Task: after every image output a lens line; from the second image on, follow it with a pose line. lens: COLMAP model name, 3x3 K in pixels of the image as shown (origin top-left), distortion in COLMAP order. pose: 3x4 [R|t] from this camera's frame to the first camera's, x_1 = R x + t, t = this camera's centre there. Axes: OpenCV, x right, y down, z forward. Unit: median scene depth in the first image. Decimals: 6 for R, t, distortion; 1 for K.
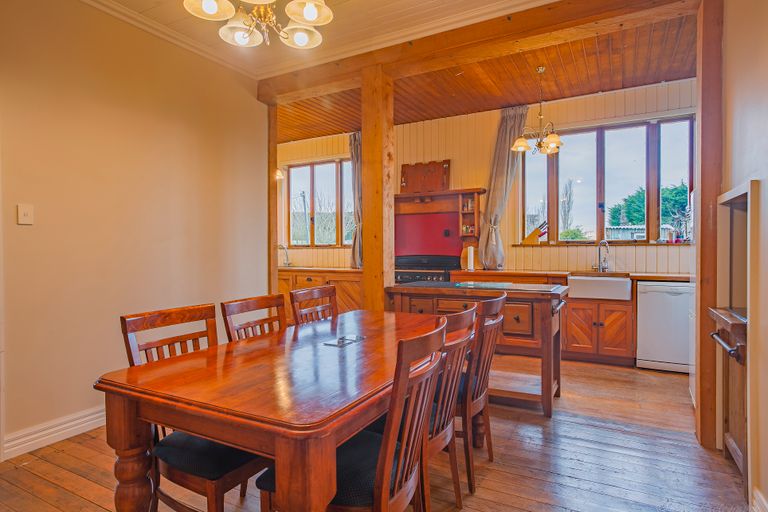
lens RADIAL K [[436.3, 0, 385.1], [0, 436.3, 255.7], [0, 0, 1]] dist [-0.004639, -0.000001]
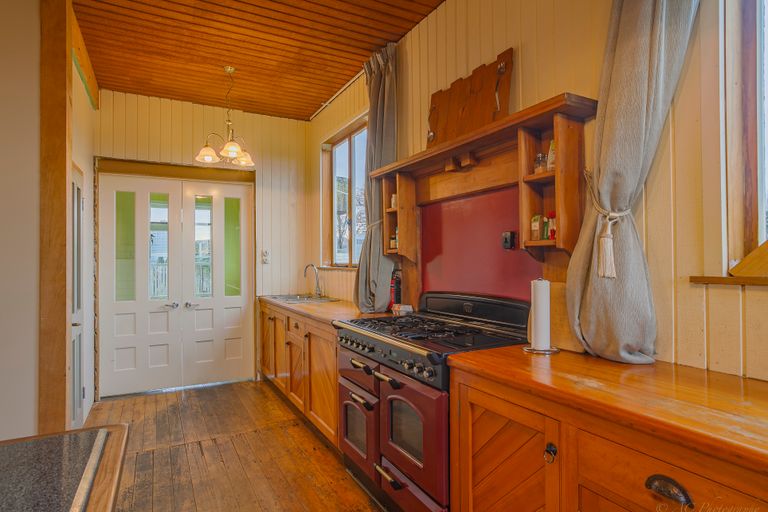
lens RADIAL K [[436.3, 0, 383.3], [0, 436.3, 255.5], [0, 0, 1]] dist [-0.004639, -0.000001]
pose [[0.832126, -0.004603, -0.554568, 0.273224], [-0.009915, 0.999682, -0.023175, -0.029104], [0.554499, 0.024783, 0.831816, 0.643869]]
